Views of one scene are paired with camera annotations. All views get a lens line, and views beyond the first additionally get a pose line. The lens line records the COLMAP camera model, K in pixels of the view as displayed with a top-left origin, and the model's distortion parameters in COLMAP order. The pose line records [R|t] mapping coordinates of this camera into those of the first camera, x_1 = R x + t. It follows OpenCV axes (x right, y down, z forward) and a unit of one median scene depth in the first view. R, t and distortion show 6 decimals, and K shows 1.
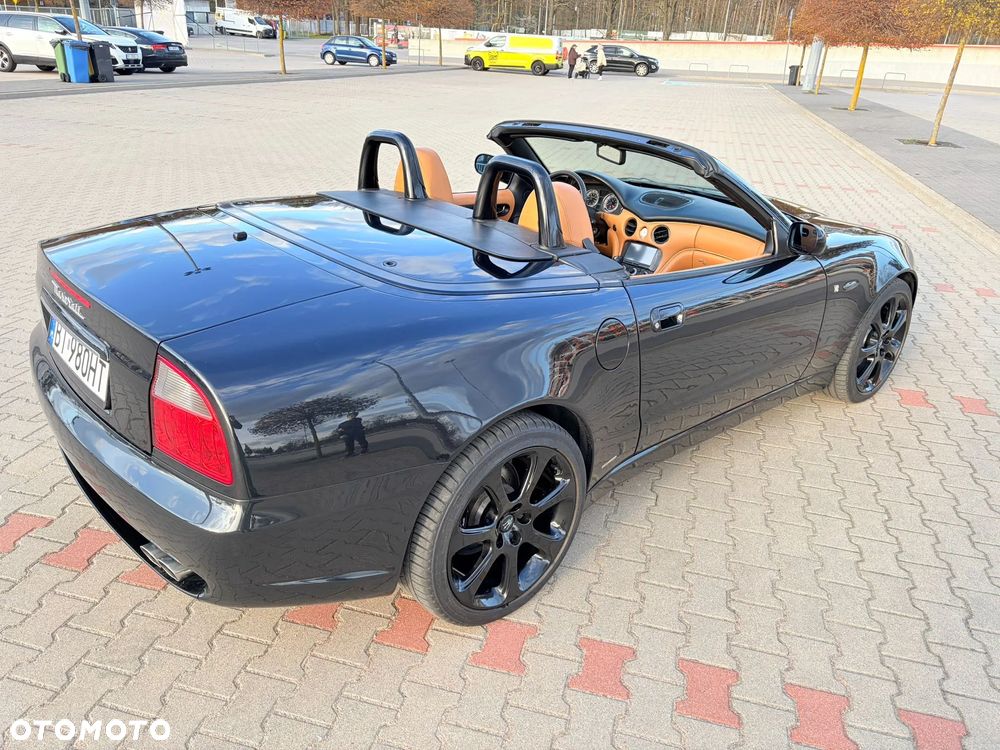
lens RADIAL K [[751.4, 0, 497.7], [0, 751.4, 373.0], [0, 0, 1]] dist [0.078857, -0.092407]
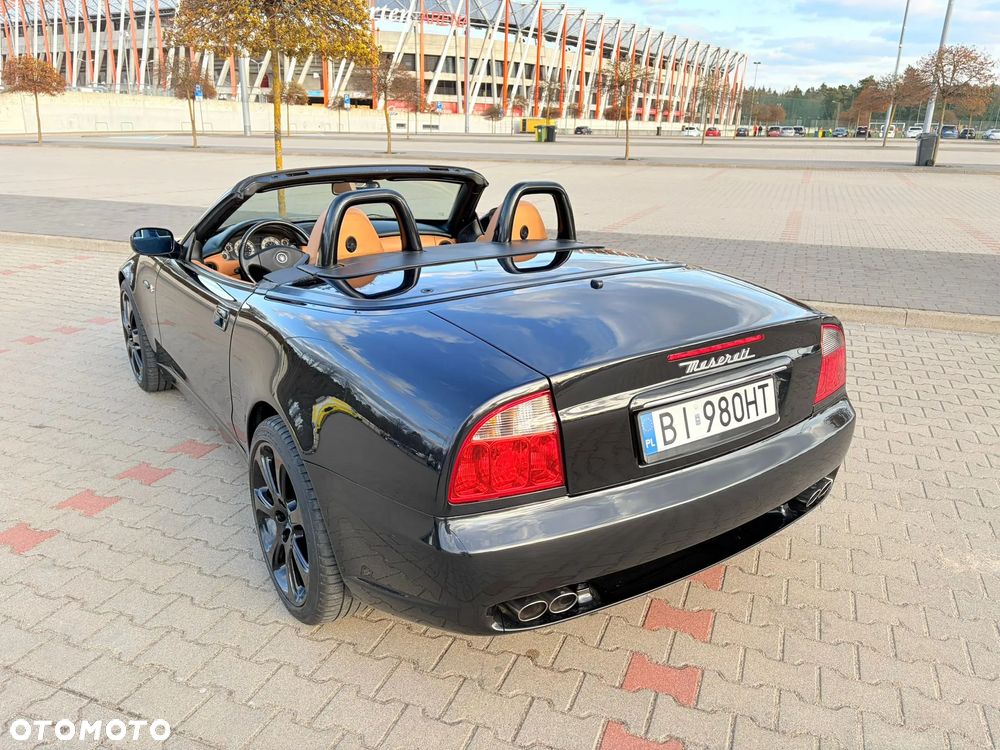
lens RADIAL K [[752.8, 0, 500.0], [0, 752.8, 374.2], [0, 0, 1]] dist [0.044407, -0.038491]
pose [[0.123429, -0.364649, 0.922928, -0.136801], [0.398689, 0.869901, 0.290378, -0.043223], [-0.908742, 0.332120, 0.252753, 0.093152]]
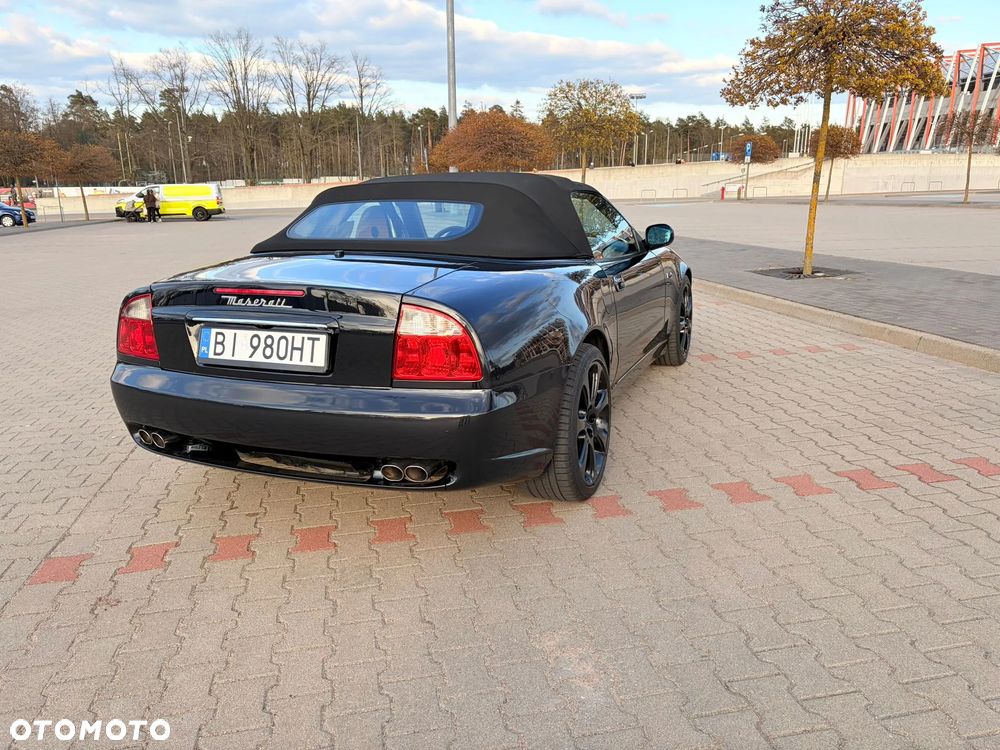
lens RADIAL K [[752.4, 0, 500.0], [0, 752.4, 374.3], [0, 0, 1]] dist [0.065889, -0.073104]
pose [[0.895975, -0.173854, 0.408661, -0.067097], [0.239860, 0.963873, -0.115831, 0.023320], [-0.373760, 0.201803, 0.905306, -0.021878]]
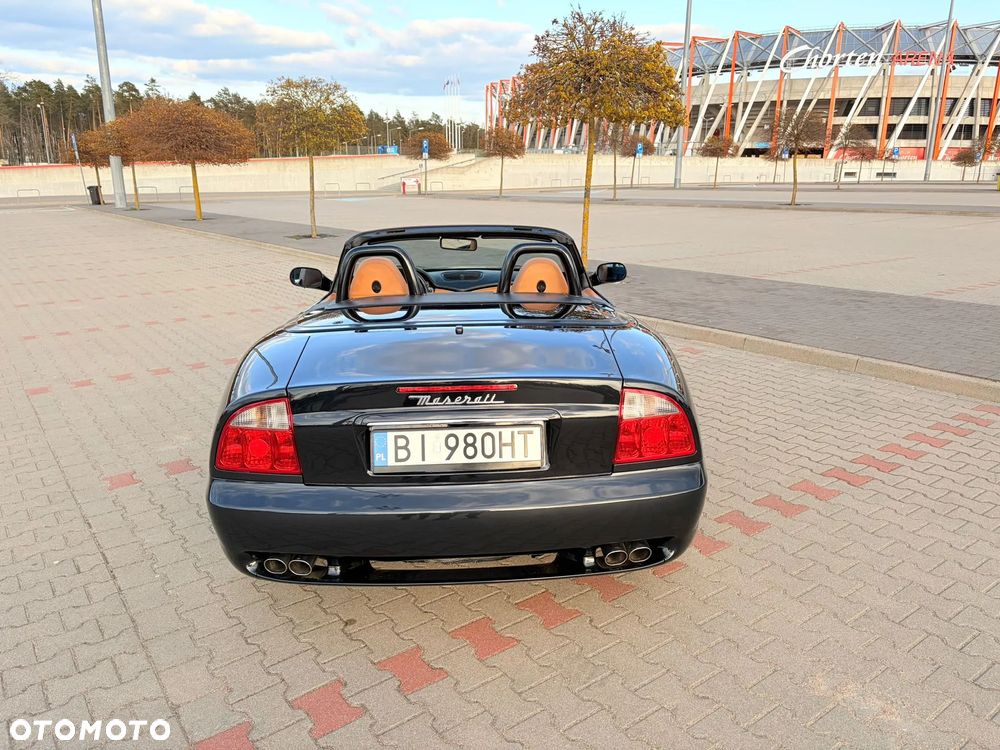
lens RADIAL K [[749.1, 0, 505.1], [0, 749.1, 372.8], [0, 0, 1]] dist [0.071620, -0.075307]
pose [[0.625118, -0.258006, 0.736655, -0.121970], [0.355379, 0.934370, 0.025682, -0.012543], [-0.694934, 0.245737, 0.675781, 0.017057]]
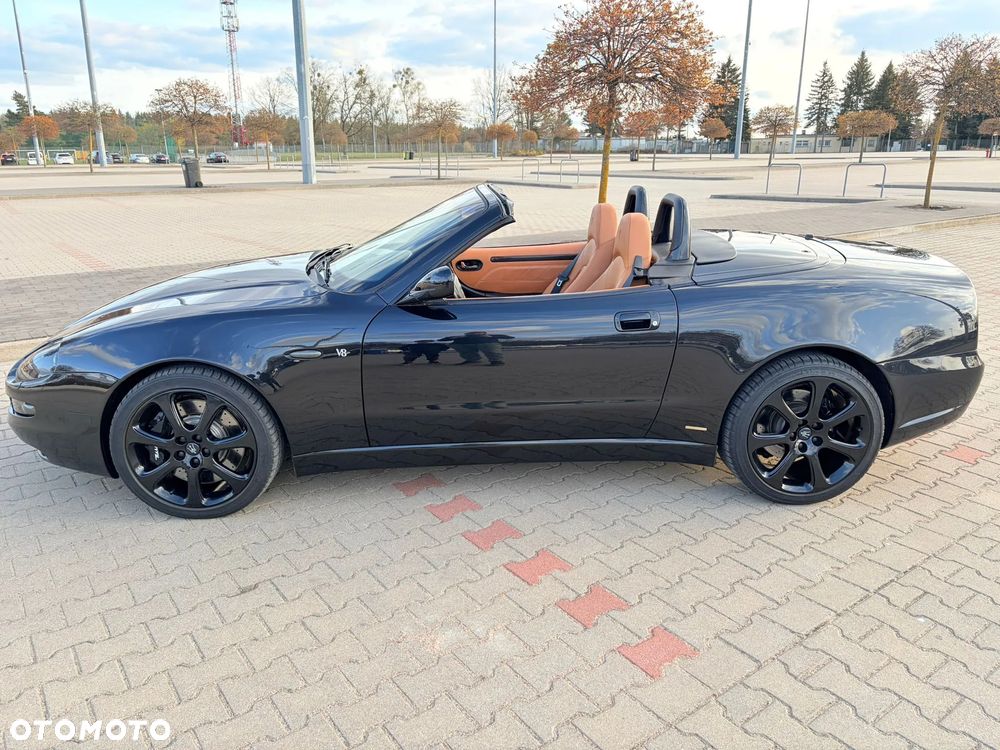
lens RADIAL K [[751.4, 0, 497.7], [0, 751.4, 373.0], [0, 0, 1]] dist [0.078857, -0.092407]
pose [[-0.776196, -0.224132, 0.589309, -0.087863], [0.223855, 0.775817, 0.589913, -0.110894], [-0.589414, 0.589807, -0.552013, 0.256037]]
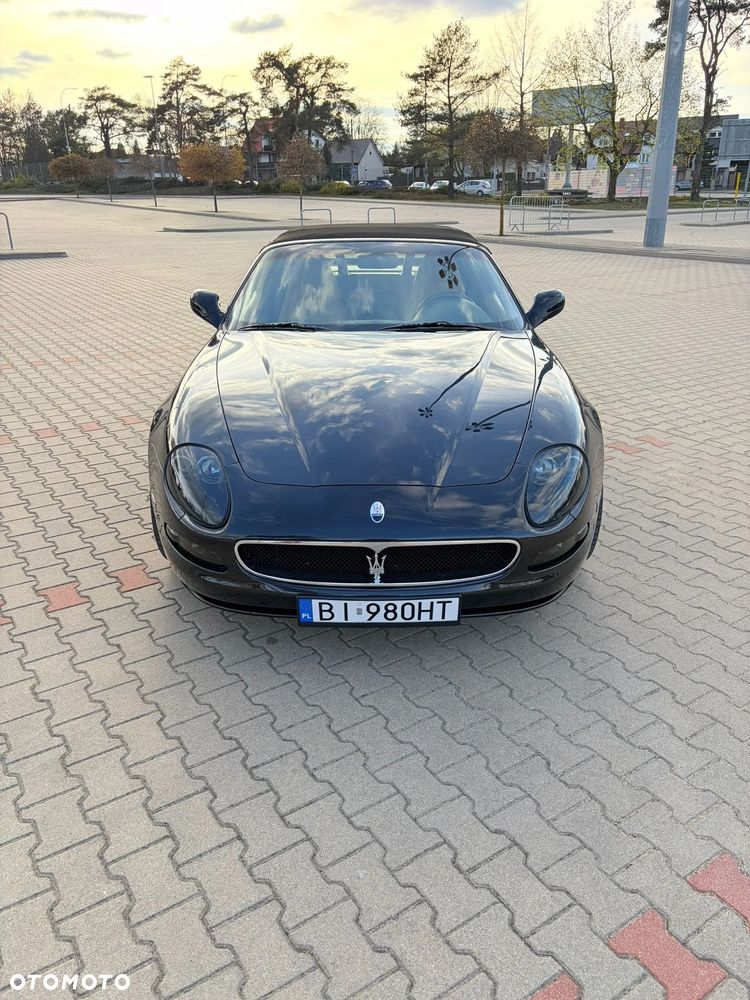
lens RADIAL K [[752.4, 0, 380.4], [0, 752.4, 499.4], [0, 0, 1]] dist [0.065889, -0.073104]
pose [[-0.655672, 0.238454, -0.716403, 0.163906], [-0.337340, 0.756342, 0.560490, -0.101276], [0.675497, 0.609169, -0.415472, 0.257625]]
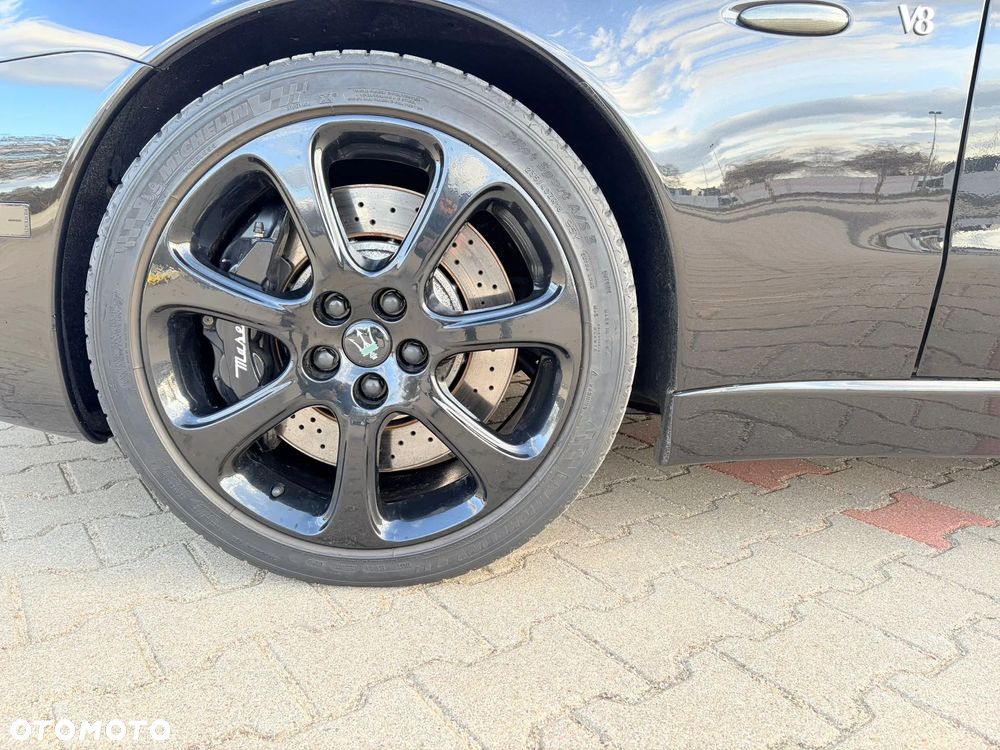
lens RADIAL K [[752.1, 0, 498.0], [0, 752.1, 375.0], [0, 0, 1]] dist [0.064987, -0.079930]
pose [[-0.765163, -0.213767, 0.607313, 0.001613], [0.186480, 0.829257, 0.526838, -0.050735], [-0.616239, 0.516369, -0.594653, 0.241290]]
